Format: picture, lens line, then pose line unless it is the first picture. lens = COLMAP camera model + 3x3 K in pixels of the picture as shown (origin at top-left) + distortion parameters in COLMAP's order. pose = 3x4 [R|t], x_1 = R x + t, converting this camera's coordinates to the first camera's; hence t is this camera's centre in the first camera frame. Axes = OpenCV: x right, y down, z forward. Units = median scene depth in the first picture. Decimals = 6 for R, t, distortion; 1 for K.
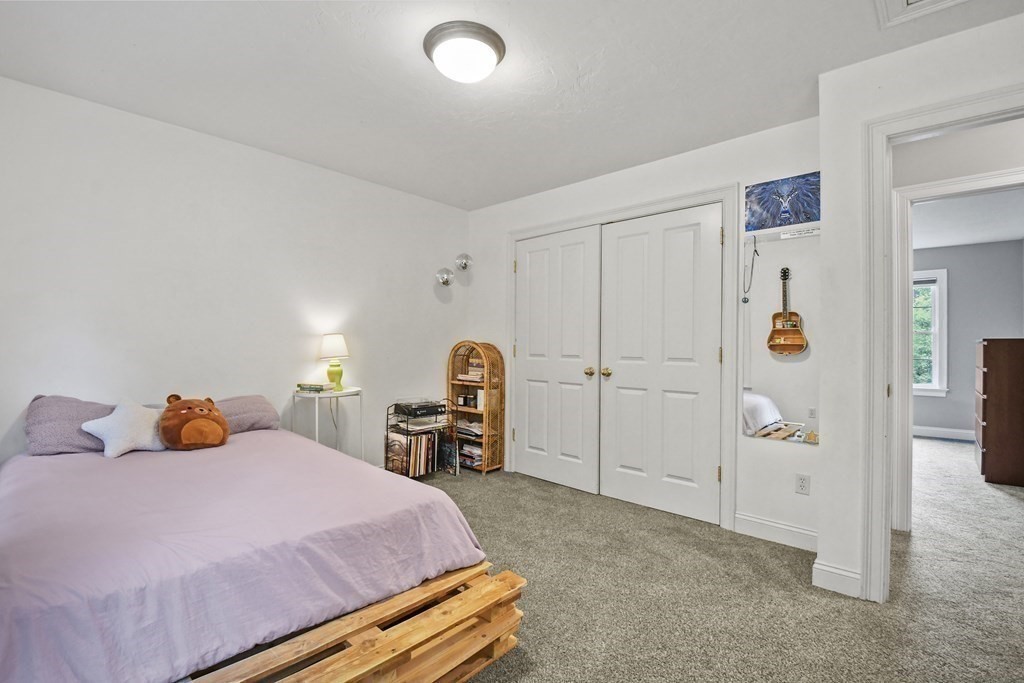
lens RADIAL K [[456.2, 0, 507.3], [0, 456.2, 341.6], [0, 0, 1]] dist [-0.005732, -0.012177]
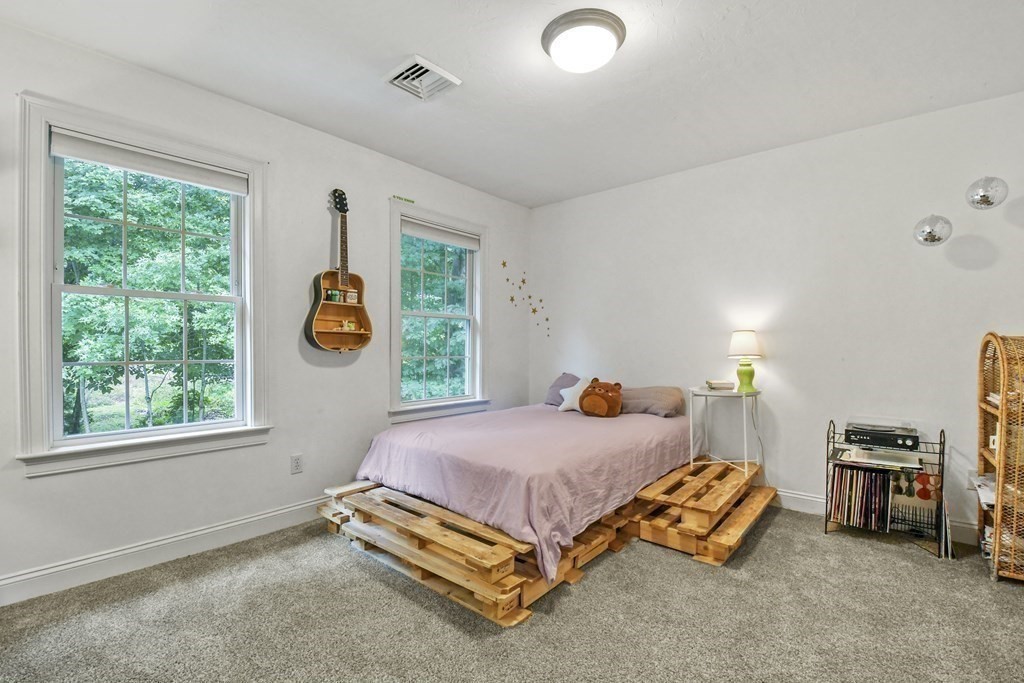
lens RADIAL K [[456.2, 0, 507.8], [0, 456.2, 347.6], [0, 0, 1]] dist [-0.005732, -0.012177]
pose [[0.032094, 0.001945, -0.999483, 0.691677], [0.015498, 0.999877, 0.002443, 0.010282], [0.999365, -0.015568, 0.032060, 0.630207]]
